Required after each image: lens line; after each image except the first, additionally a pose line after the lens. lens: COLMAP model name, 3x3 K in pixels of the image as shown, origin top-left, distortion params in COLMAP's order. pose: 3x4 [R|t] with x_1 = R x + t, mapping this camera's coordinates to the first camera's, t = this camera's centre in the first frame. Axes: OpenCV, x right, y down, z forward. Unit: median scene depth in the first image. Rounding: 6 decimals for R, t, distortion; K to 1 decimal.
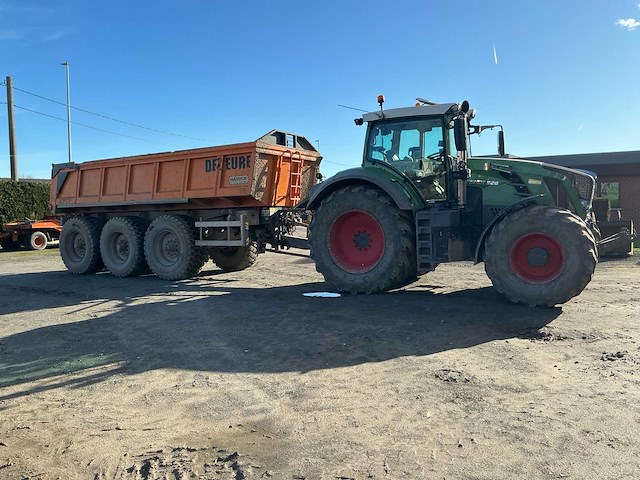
lens RADIAL K [[526.7, 0, 320.0], [0, 526.7, 240.0], [0, 0, 1]] dist [0.101296, -0.190149]
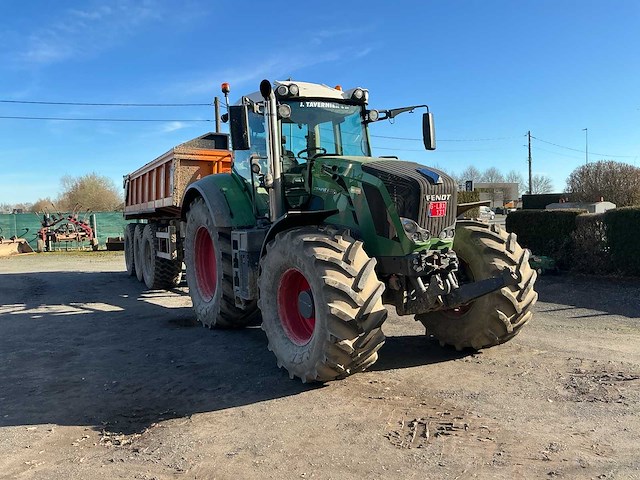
lens RADIAL K [[526.7, 0, 320.0], [0, 526.7, 240.0], [0, 0, 1]] dist [0.101296, -0.190149]
pose [[0.861903, 0.033228, -0.505983, 0.438793], [-0.033077, 0.999410, 0.009289, -0.031977], [0.505993, 0.008730, 0.862493, 0.254949]]
